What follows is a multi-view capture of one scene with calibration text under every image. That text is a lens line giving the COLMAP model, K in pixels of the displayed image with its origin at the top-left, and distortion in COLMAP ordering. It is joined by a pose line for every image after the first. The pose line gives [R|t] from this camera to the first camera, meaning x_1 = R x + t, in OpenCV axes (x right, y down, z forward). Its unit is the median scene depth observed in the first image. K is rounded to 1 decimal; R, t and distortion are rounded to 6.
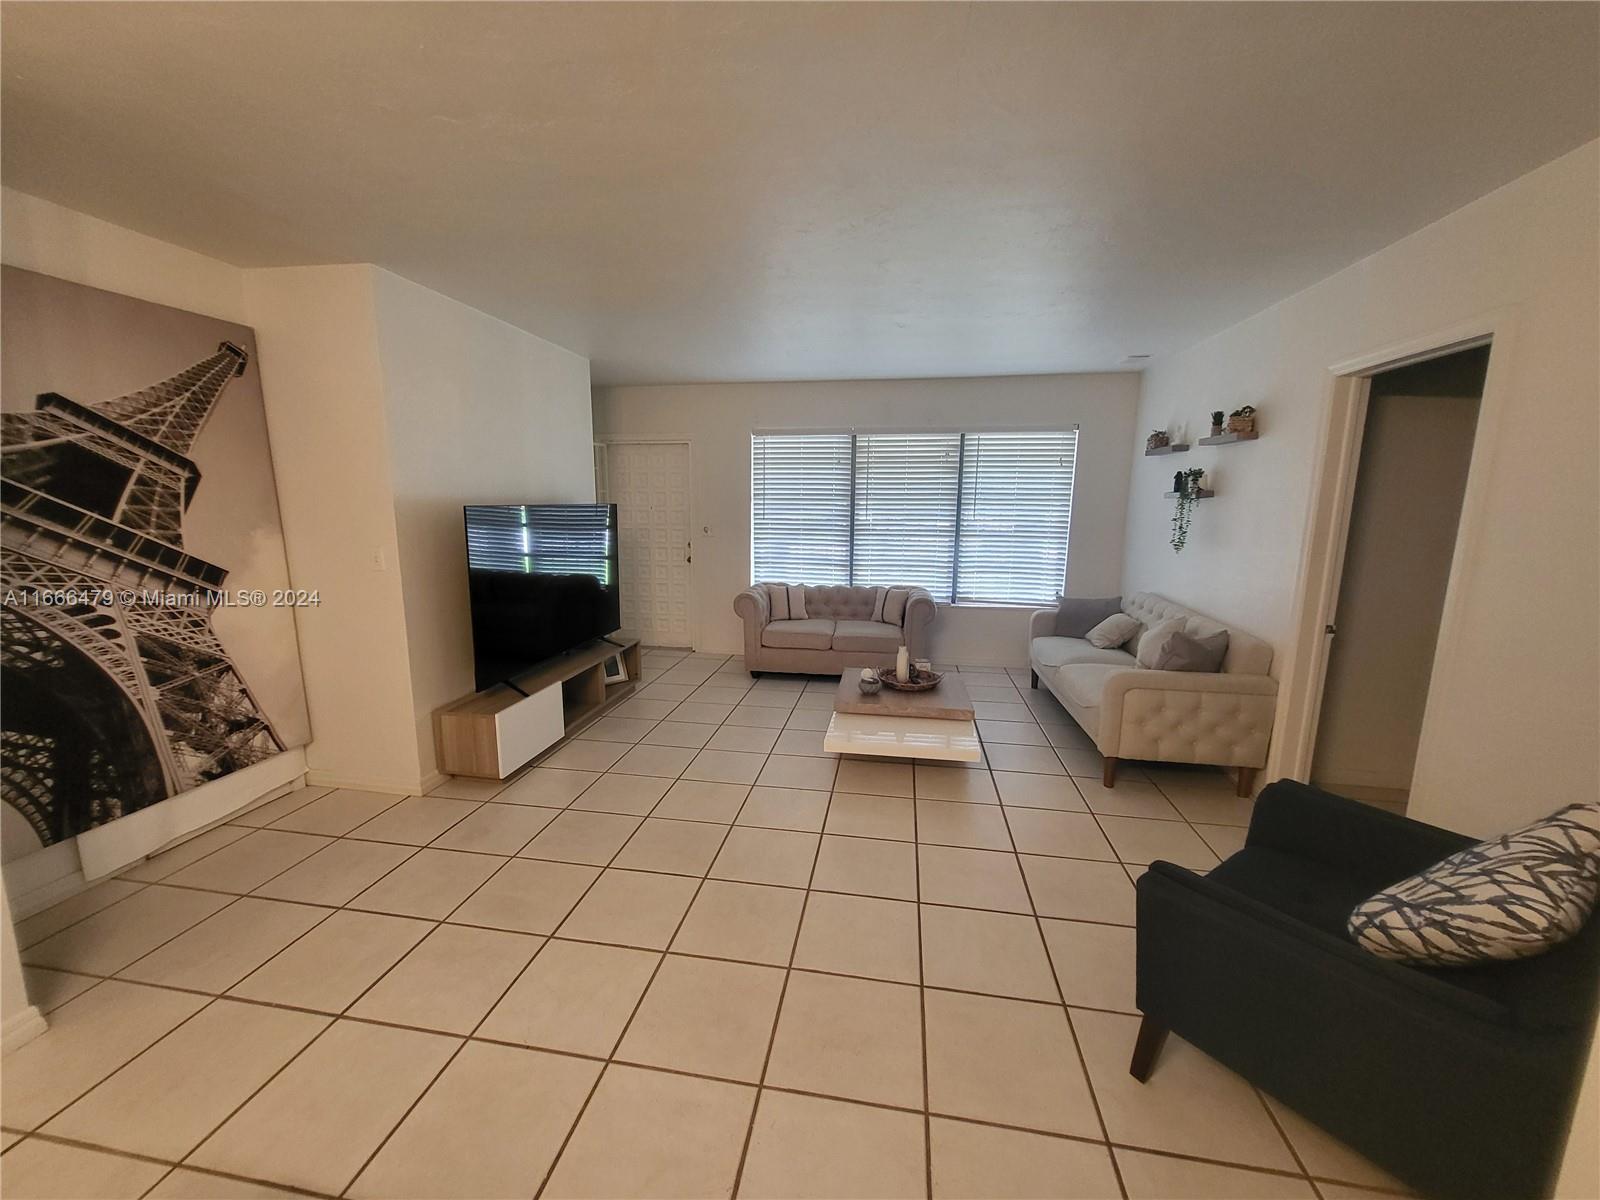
lens RADIAL K [[633.0, 0, 796.1], [0, 633.0, 603.6], [0, 0, 1]] dist [0.003283, -0.000706]
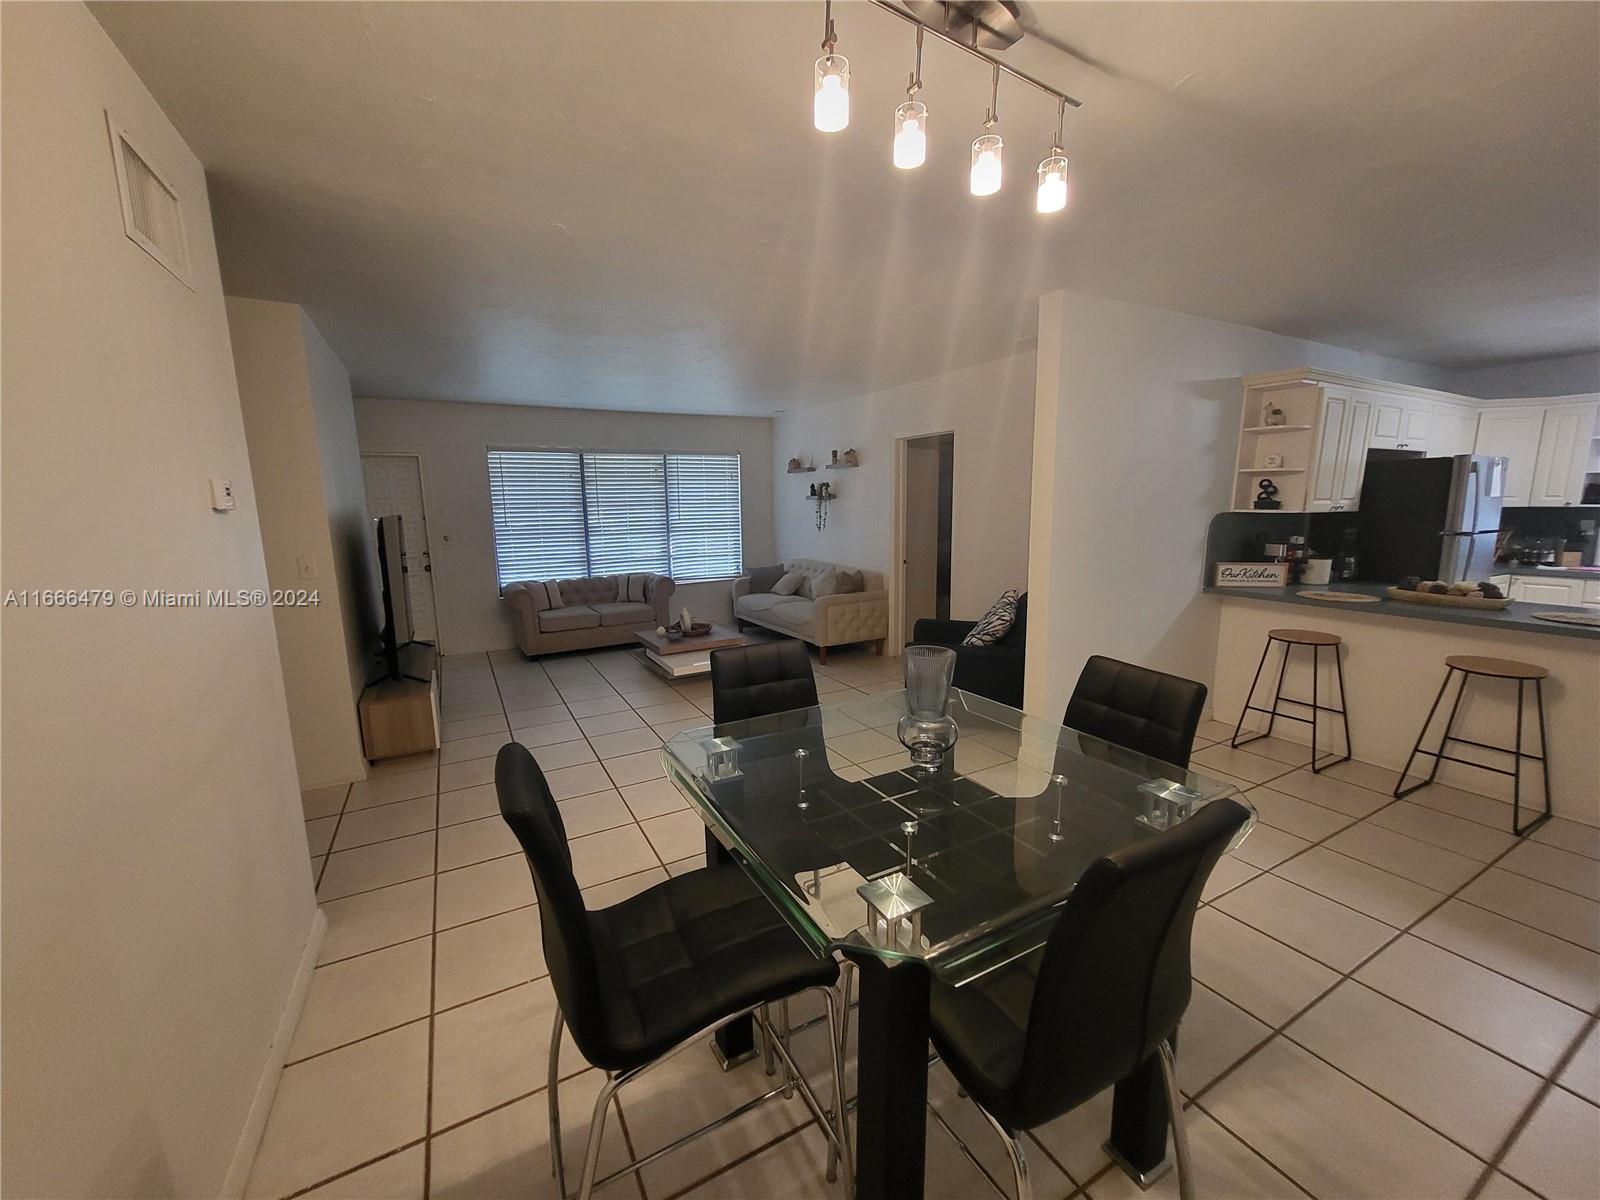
lens RADIAL K [[633.0, 0, 794.1], [0, 633.0, 606.0], [0, 0, 1]] dist [0.003283, -0.000706]
pose [[0.782066, -0.122106, 0.611116, -0.754960], [0.126789, 0.991283, 0.035810, 0.068632], [-0.610162, 0.049477, 0.790730, -0.415704]]
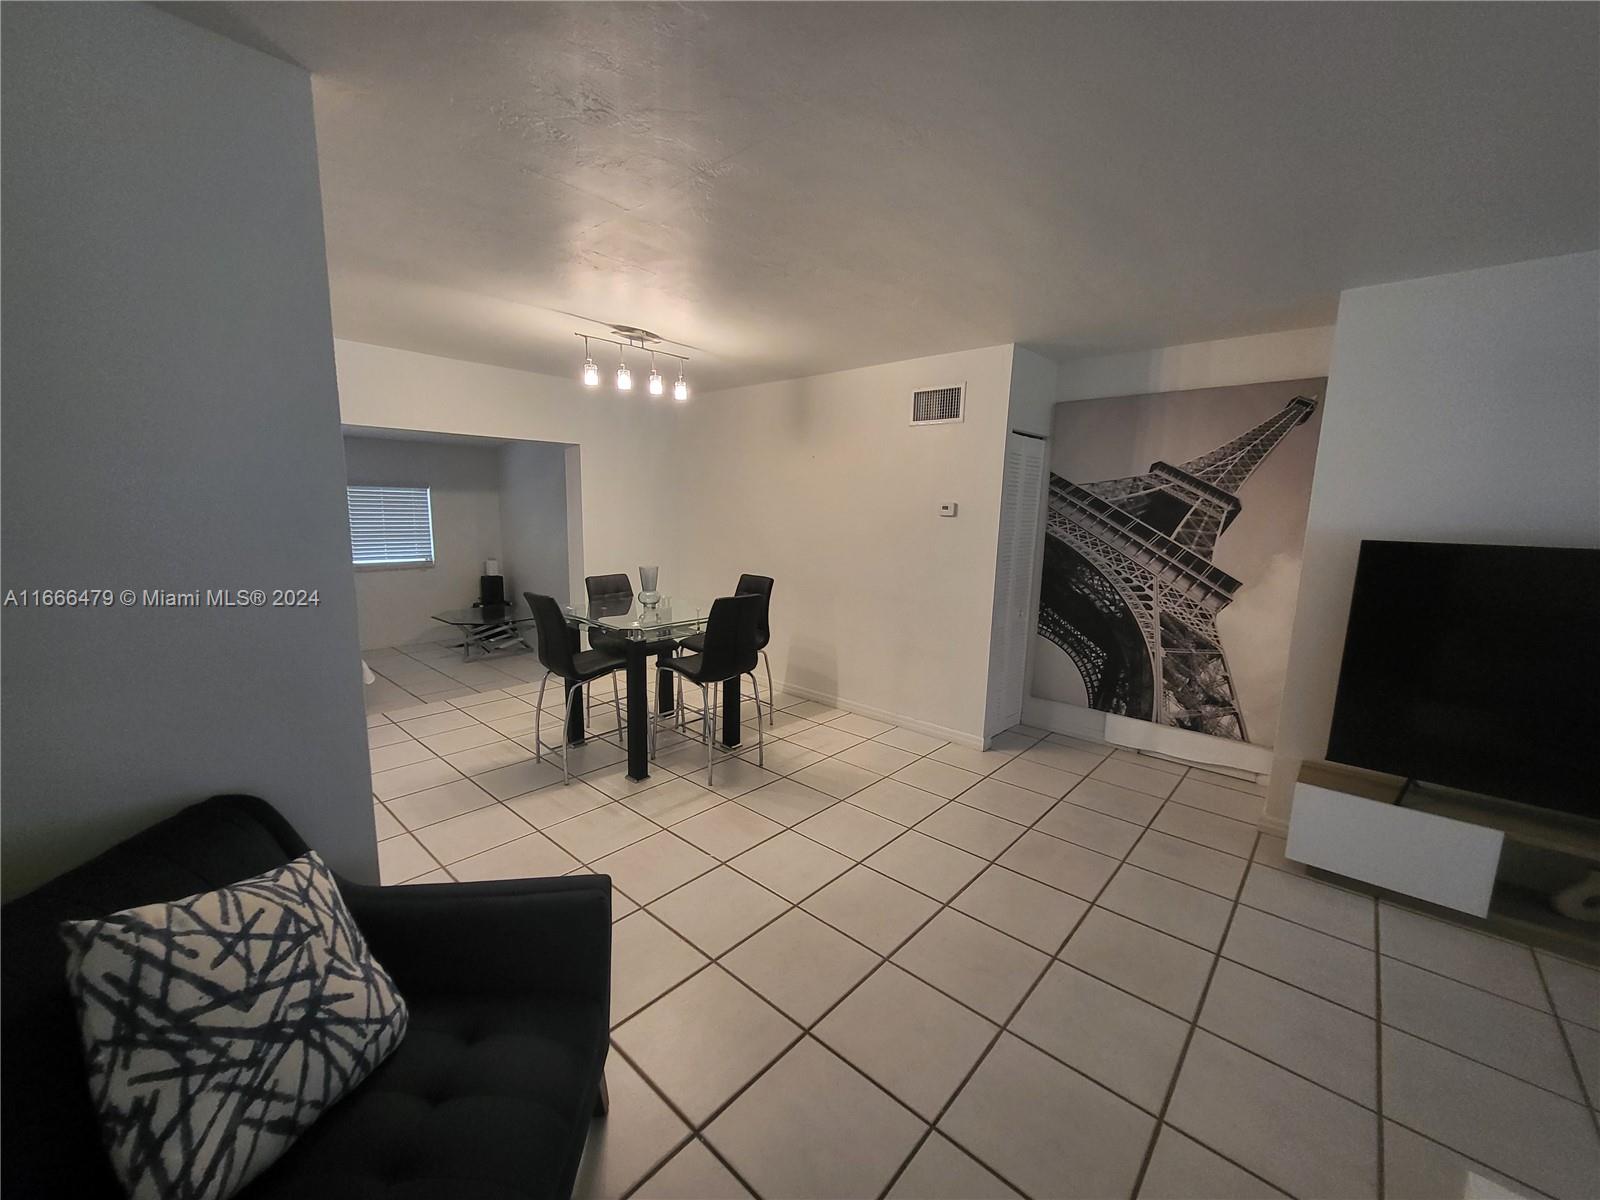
lens RADIAL K [[633.0, 0, 786.9], [0, 633.0, 605.2], [0, 0, 1]] dist [0.003283, -0.000706]
pose [[-0.543536, 0.115466, -0.831406, 0.667916], [-0.161033, 0.957751, 0.238289, -0.168565], [0.823794, 0.263402, -0.501978, 0.919493]]
